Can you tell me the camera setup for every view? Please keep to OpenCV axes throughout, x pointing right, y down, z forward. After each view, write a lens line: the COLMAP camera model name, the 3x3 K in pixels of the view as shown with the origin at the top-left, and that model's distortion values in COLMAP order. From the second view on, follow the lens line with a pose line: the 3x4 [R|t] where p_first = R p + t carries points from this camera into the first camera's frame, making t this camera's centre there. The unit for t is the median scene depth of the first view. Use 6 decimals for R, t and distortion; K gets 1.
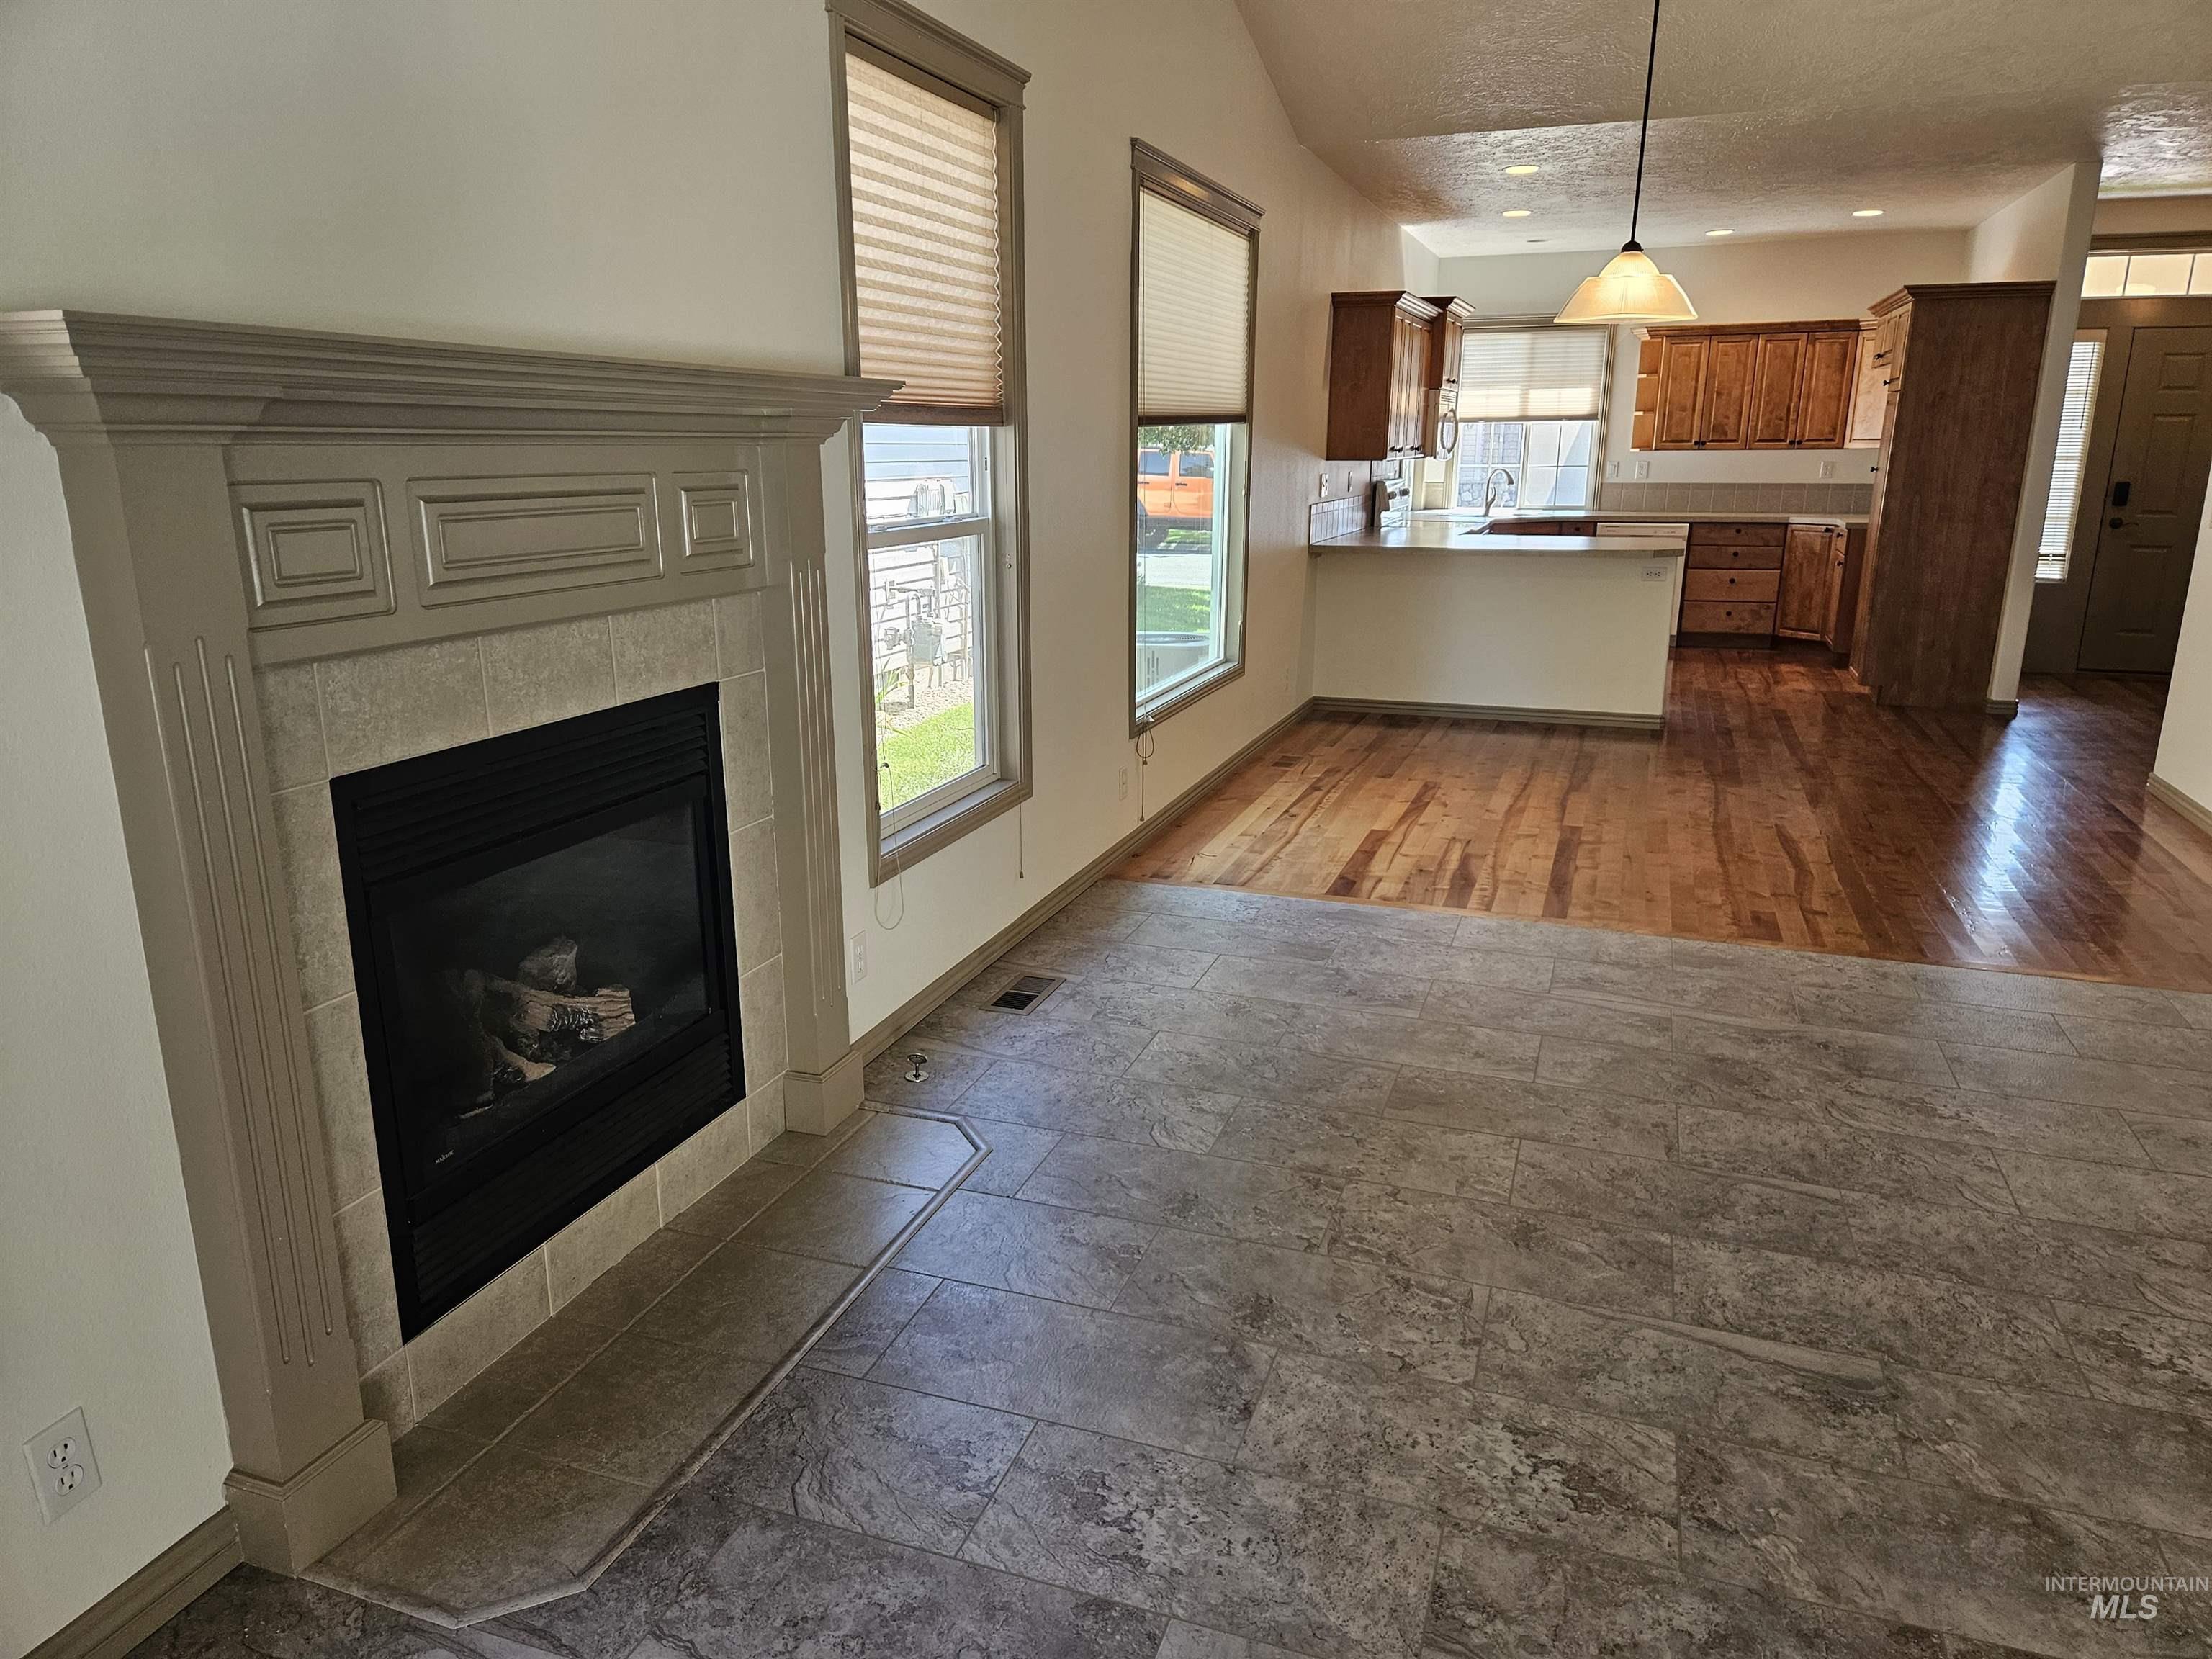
lens RADIAL K [[1491.0, 0, 1106.0], [0, 1491.0, 829.5], [0, 0, 1]] dist [0.056956, 0.000120]
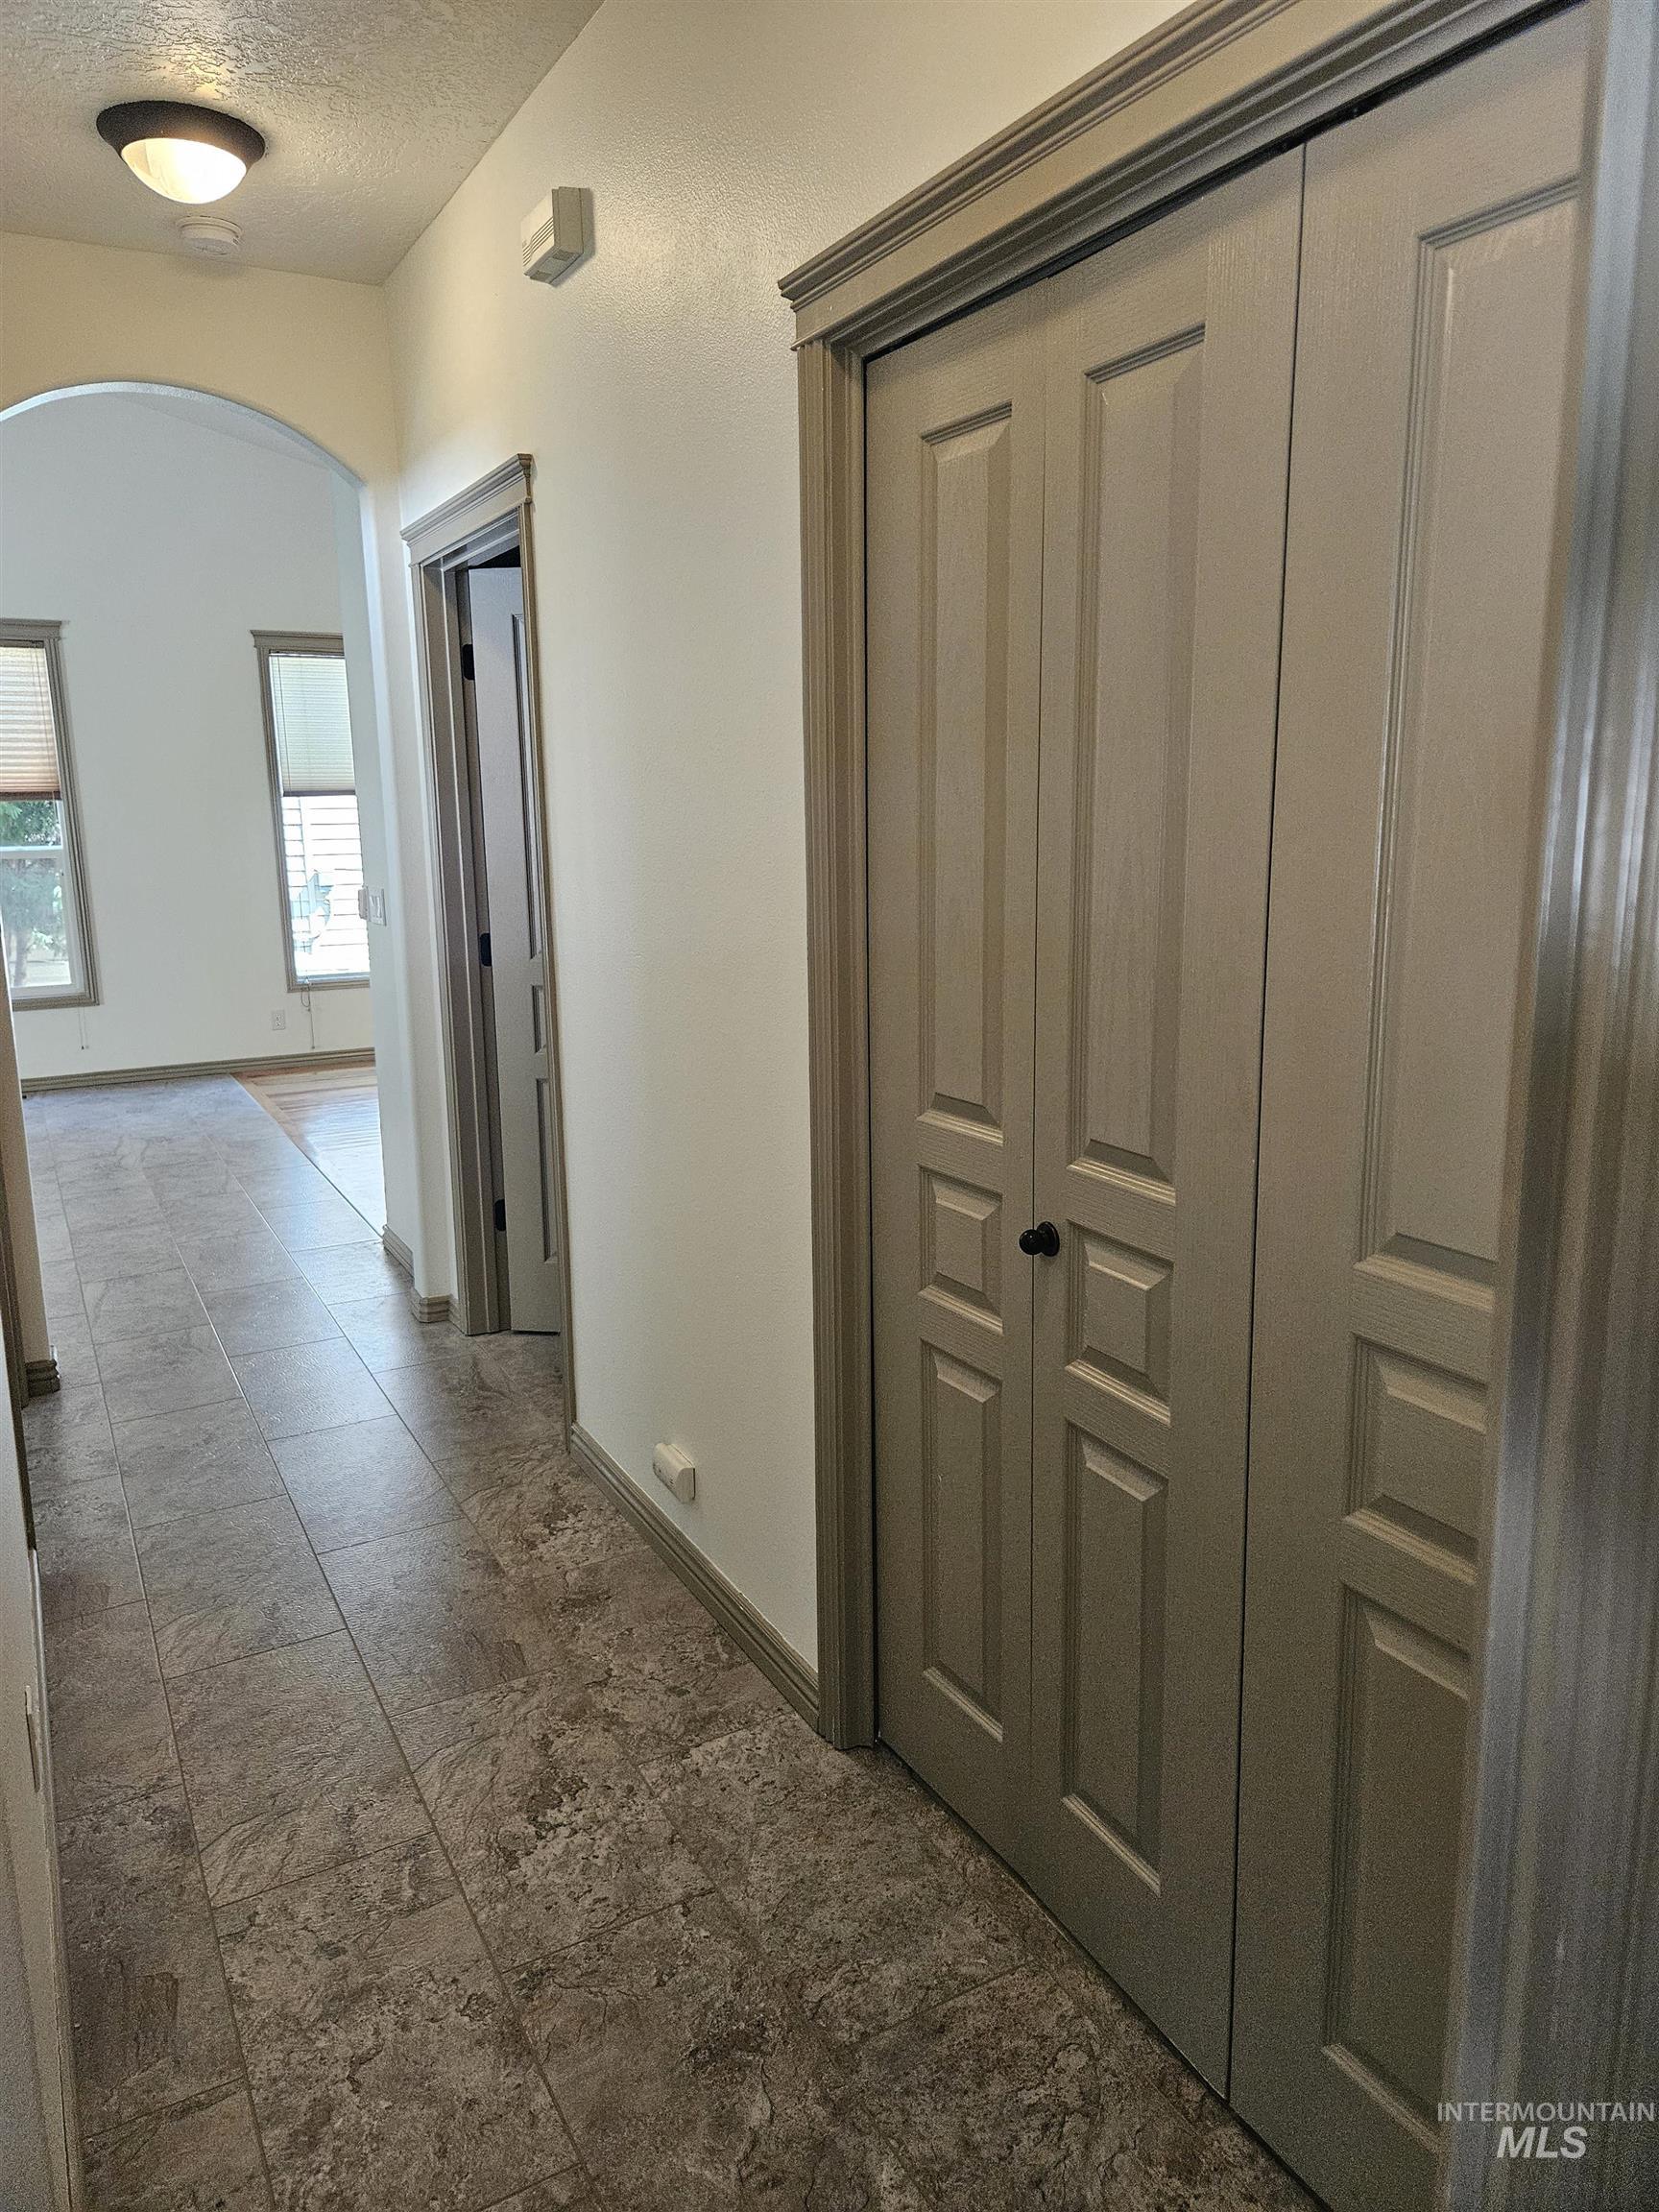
lens RADIAL K [[1803.3, 0, 830.8], [0, 1803.3, 1109.1], [0, 0, 1]] dist [0.069701, -0.066708]
pose [[0.762917, 0.103636, -0.638136, 2.125674], [-0.153477, 0.987883, -0.023051, 0.015816], [0.628015, 0.115525, 0.769579, -0.097419]]
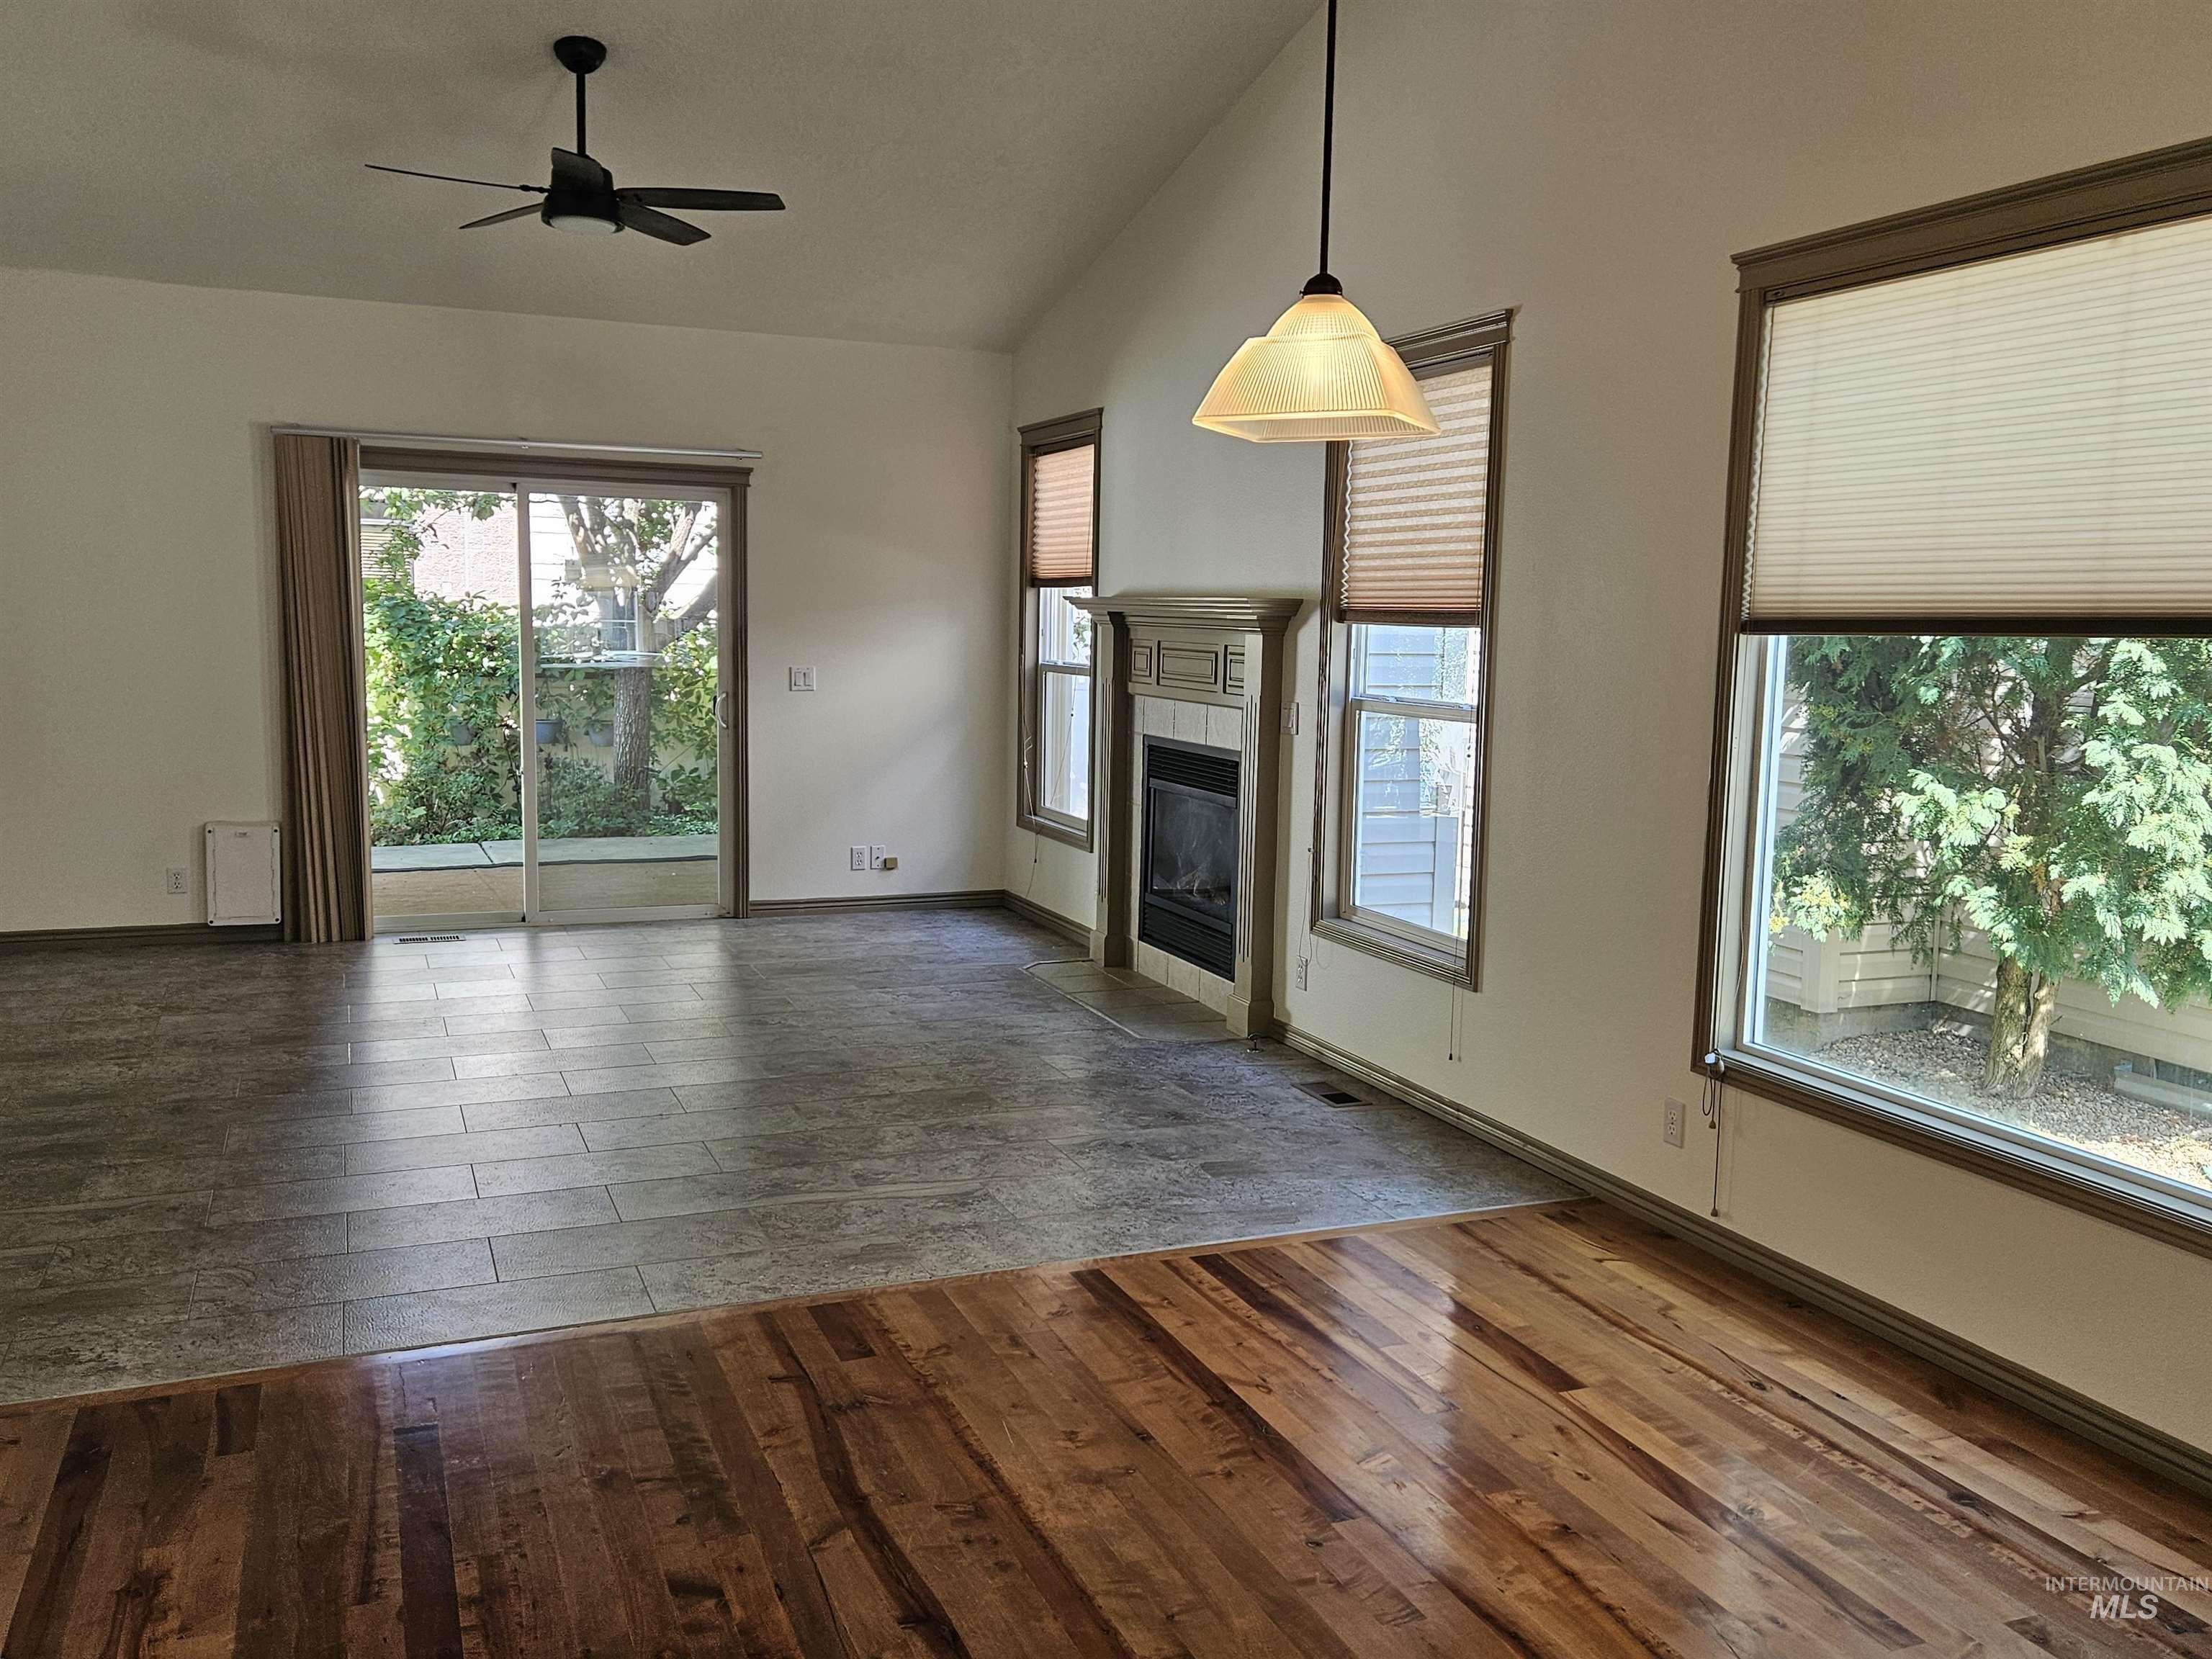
lens RADIAL K [[1803.3, 0, 1105.1], [0, 1803.3, 822.7], [0, 0, 1]] dist [0.069701, -0.066708]
pose [[-0.745465, 0.063026, -0.663558, 0.981315], [-0.189766, 0.934253, 0.301927, -0.472890], [0.638961, 0.350997, -0.684493, 1.738850]]
